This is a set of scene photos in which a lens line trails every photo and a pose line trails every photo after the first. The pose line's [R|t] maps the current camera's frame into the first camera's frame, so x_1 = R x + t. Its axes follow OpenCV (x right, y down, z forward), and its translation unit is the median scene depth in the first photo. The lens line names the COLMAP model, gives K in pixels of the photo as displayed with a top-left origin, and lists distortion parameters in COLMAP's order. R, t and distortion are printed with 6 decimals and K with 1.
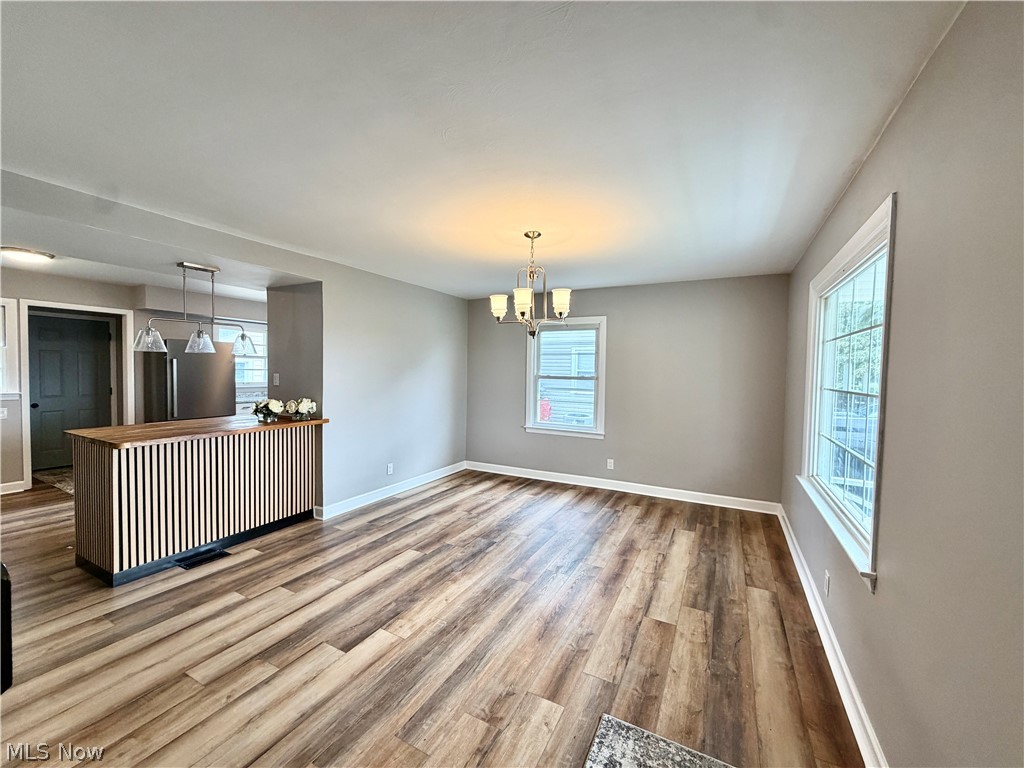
lens RADIAL K [[407.5, 0, 509.6], [0, 407.5, 386.1], [0, 0, 1]] dist [-0.000376, 0.000112]
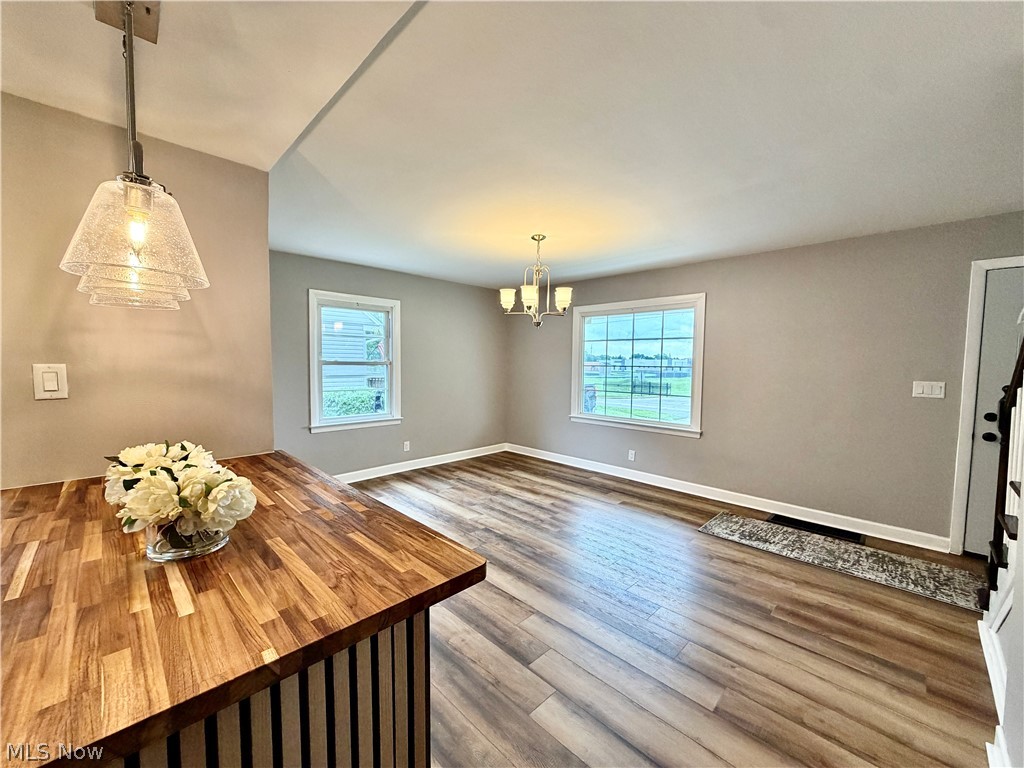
lens RADIAL K [[407.5, 0, 508.2], [0, 407.5, 385.2], [0, 0, 1]] dist [-0.000376, 0.000112]
pose [[0.292864, -0.066174, 0.953861, -0.875585], [0.028754, 0.997761, 0.060392, -0.025785], [-0.955722, 0.009741, 0.294111, 0.593641]]
